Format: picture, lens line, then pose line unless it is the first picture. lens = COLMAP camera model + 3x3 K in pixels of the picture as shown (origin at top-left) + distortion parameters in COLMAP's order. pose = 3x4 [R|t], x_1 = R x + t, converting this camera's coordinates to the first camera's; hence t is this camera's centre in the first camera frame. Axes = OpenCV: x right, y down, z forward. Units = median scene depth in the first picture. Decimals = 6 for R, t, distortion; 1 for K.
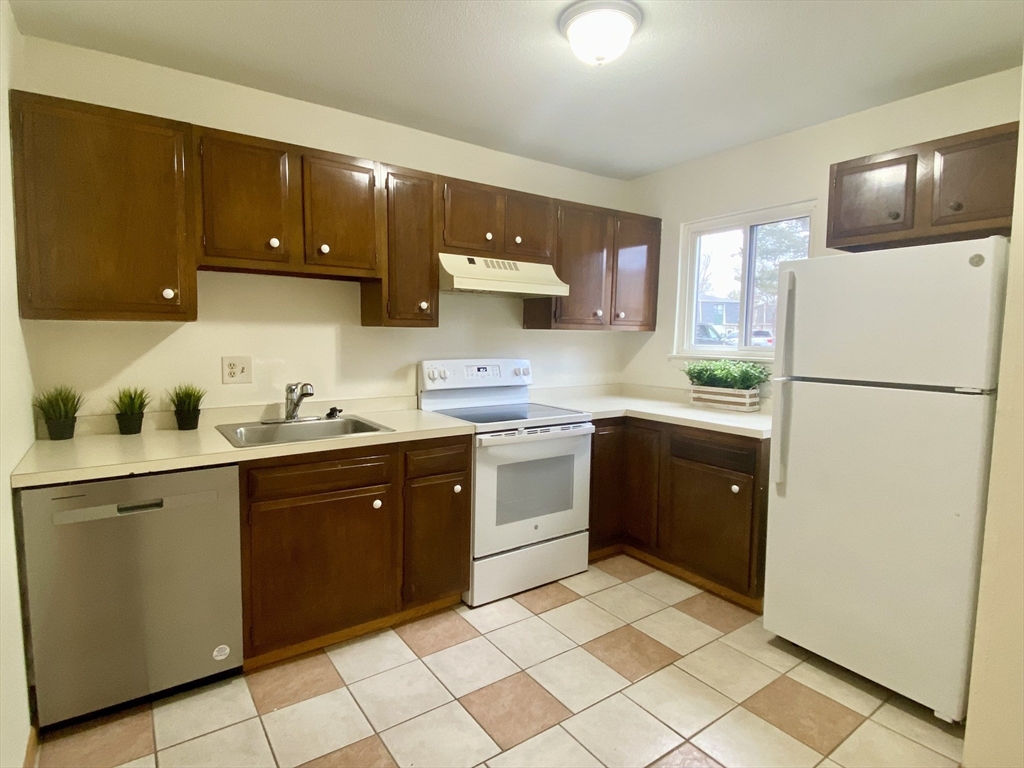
lens RADIAL K [[555.6, 0, 510.2], [0, 555.6, 383.3], [0, 0, 1]] dist [0.012260, -0.014028]
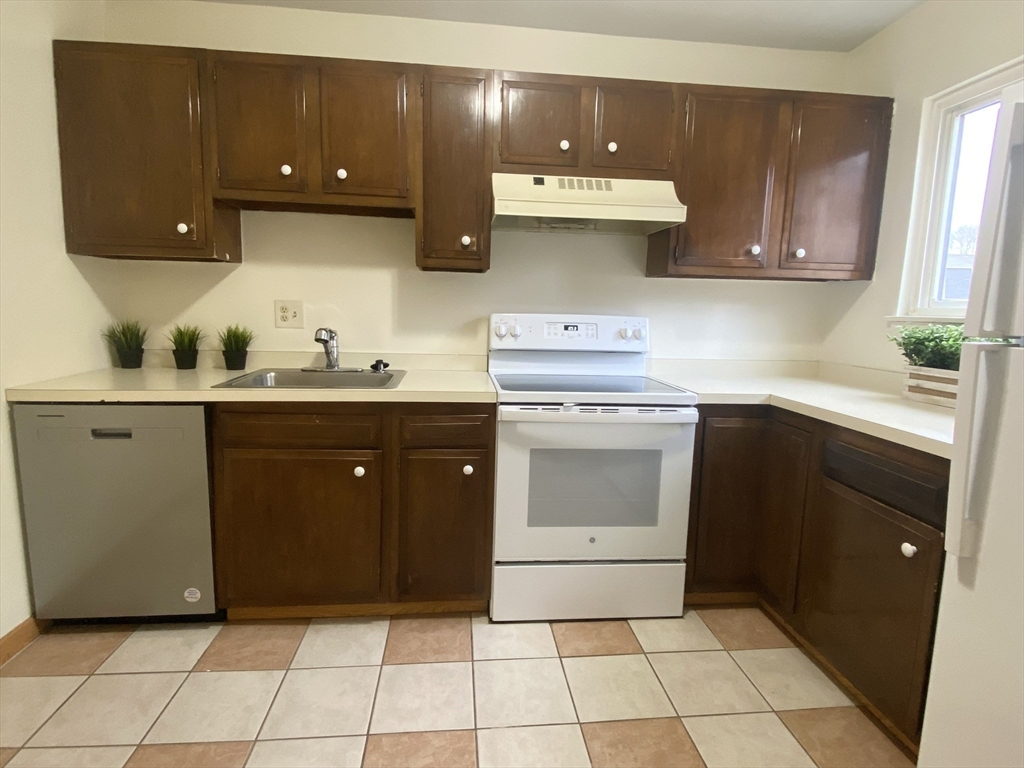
lens RADIAL K [[555.6, 0, 505.4], [0, 555.6, 385.0], [0, 0, 1]] dist [0.012260, -0.014028]
pose [[0.865848, 0.078650, -0.494087, 0.319230], [-0.059978, 0.996762, 0.053560, 0.023999], [0.496699, -0.016741, 0.867761, 0.335044]]
